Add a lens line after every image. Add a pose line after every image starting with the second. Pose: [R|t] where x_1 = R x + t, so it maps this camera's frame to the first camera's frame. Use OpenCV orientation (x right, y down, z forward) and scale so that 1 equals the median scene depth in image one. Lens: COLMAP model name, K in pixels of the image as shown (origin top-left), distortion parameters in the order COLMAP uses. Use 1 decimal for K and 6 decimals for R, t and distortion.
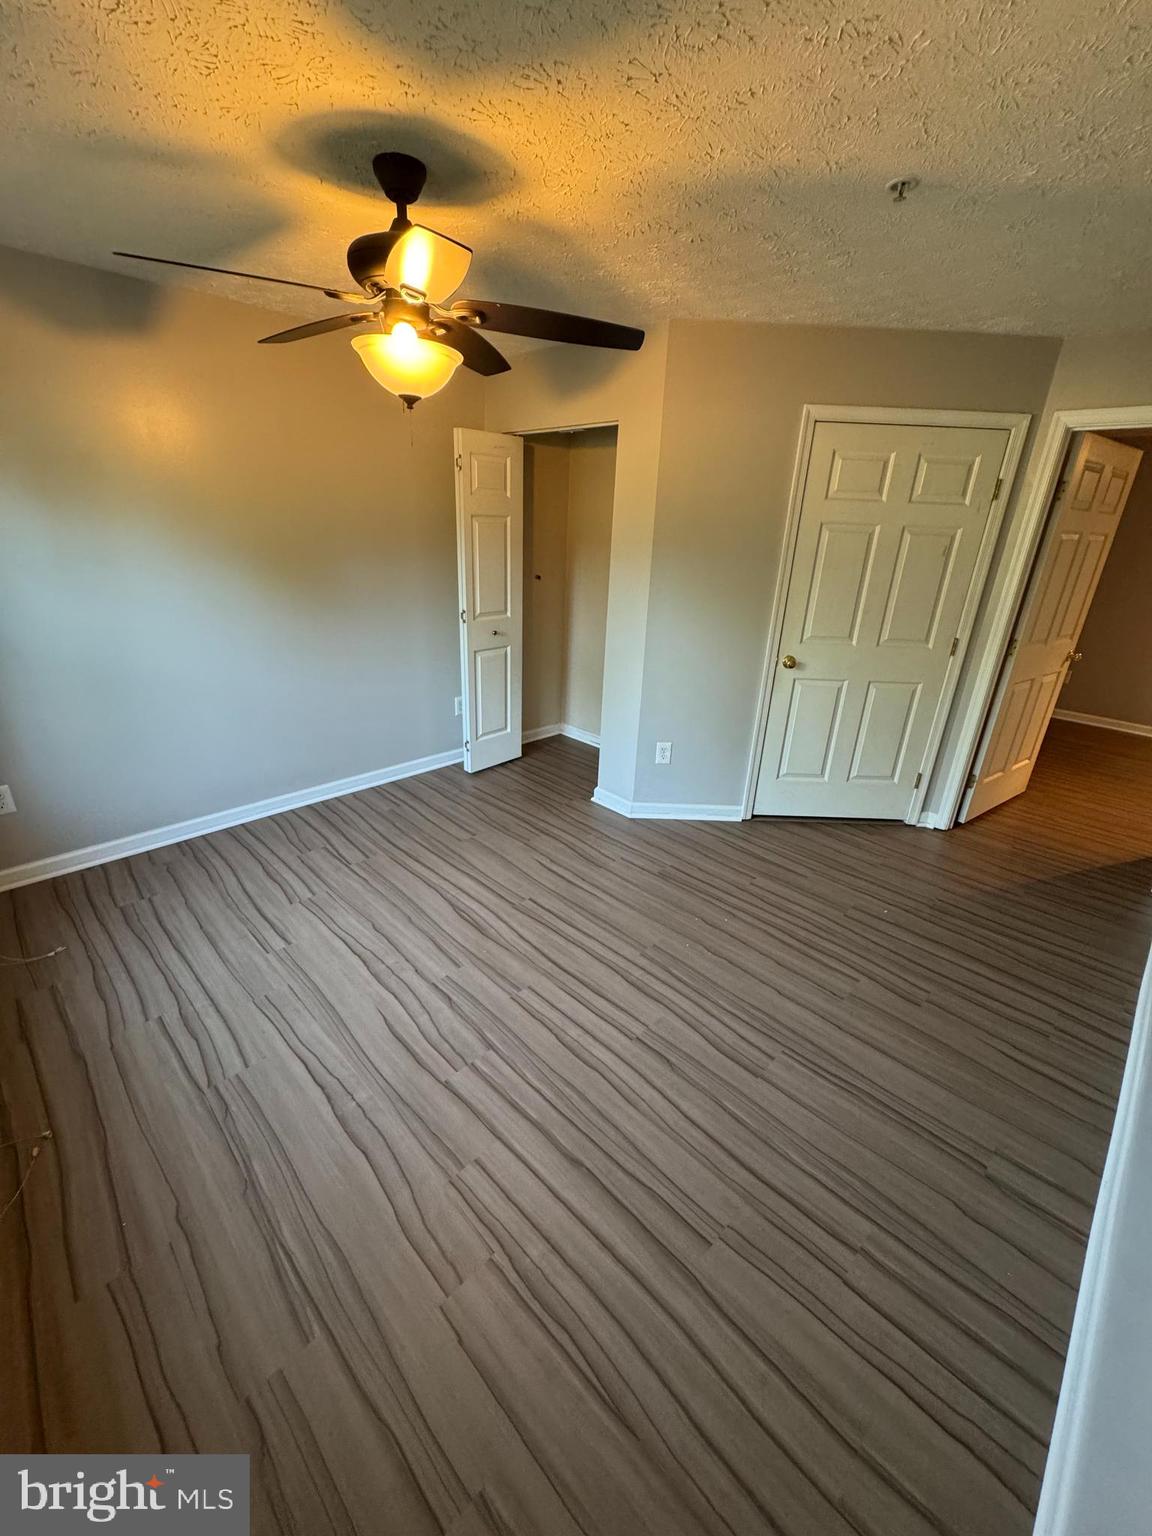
lens RADIAL K [[606.0, 0, 564.9], [0, 606.0, 769.3], [0, 0, 1]] dist [-0.008602, -0.000558]
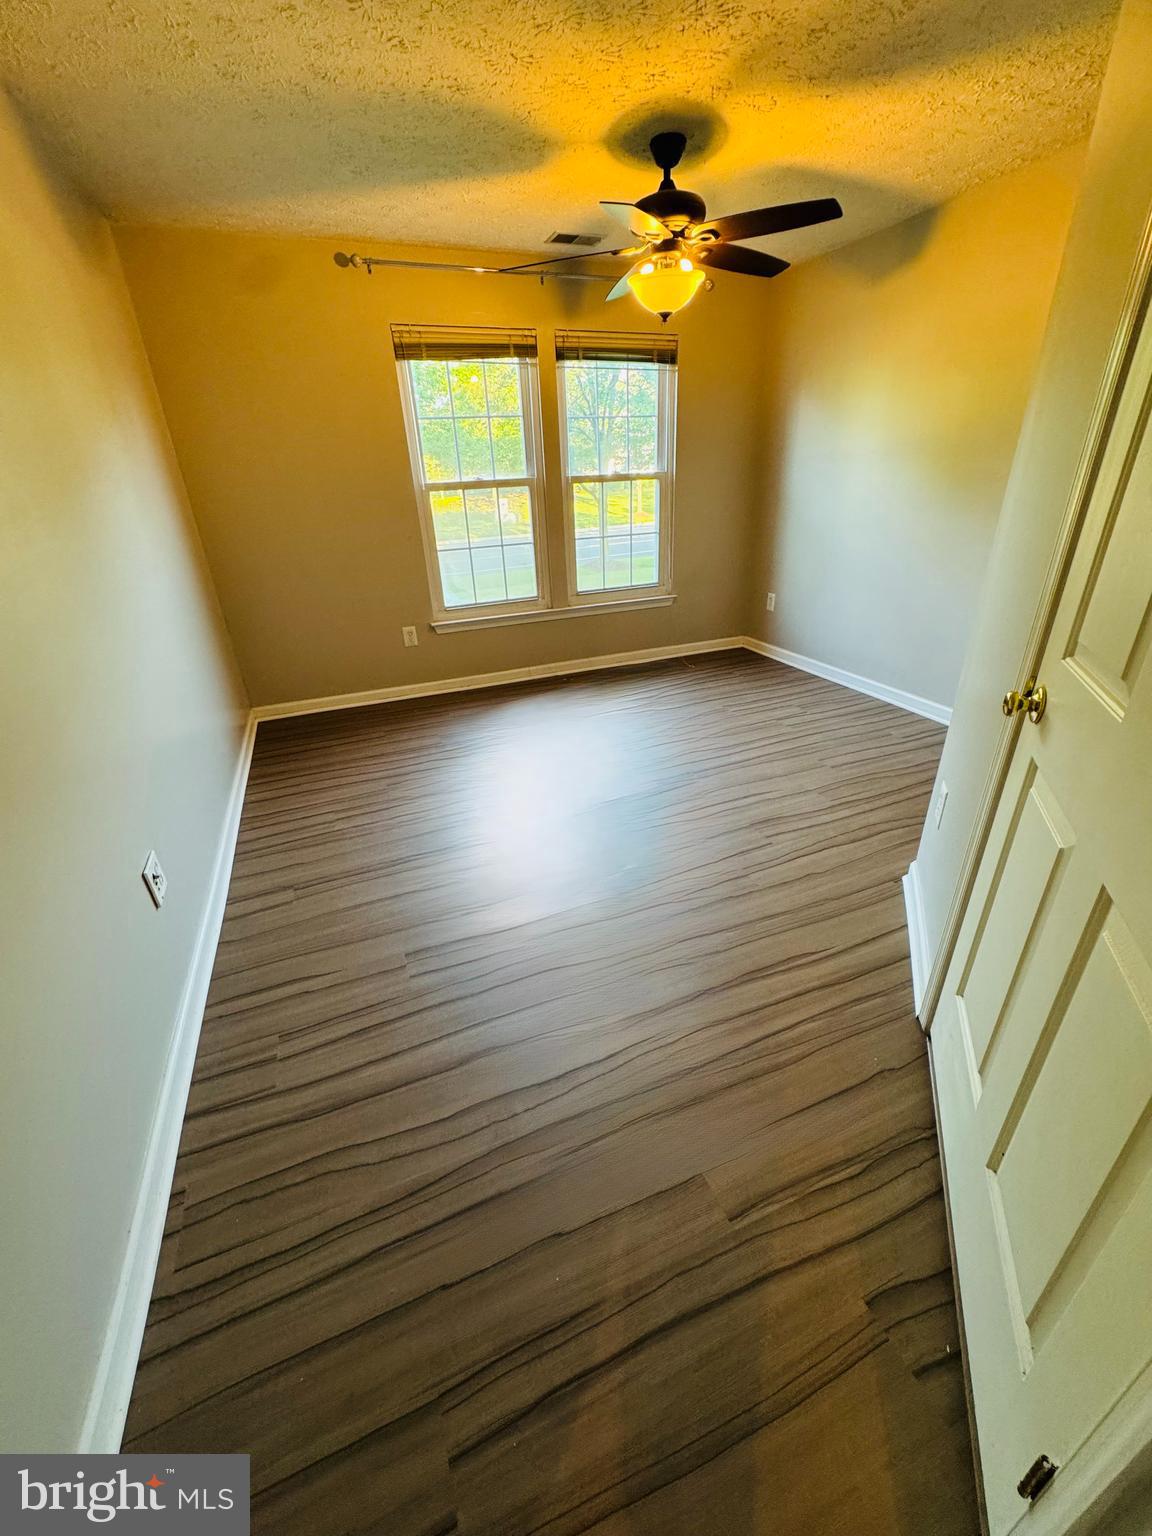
lens RADIAL K [[606.0, 0, 570.0], [0, 606.0, 766.2], [0, 0, 1]] dist [-0.008602, -0.000558]
pose [[-0.384895, 0.389232, -0.836872, 0.856416], [-0.326899, 0.790456, 0.517992, -0.262233], [0.863130, 0.472945, -0.177003, 0.944973]]
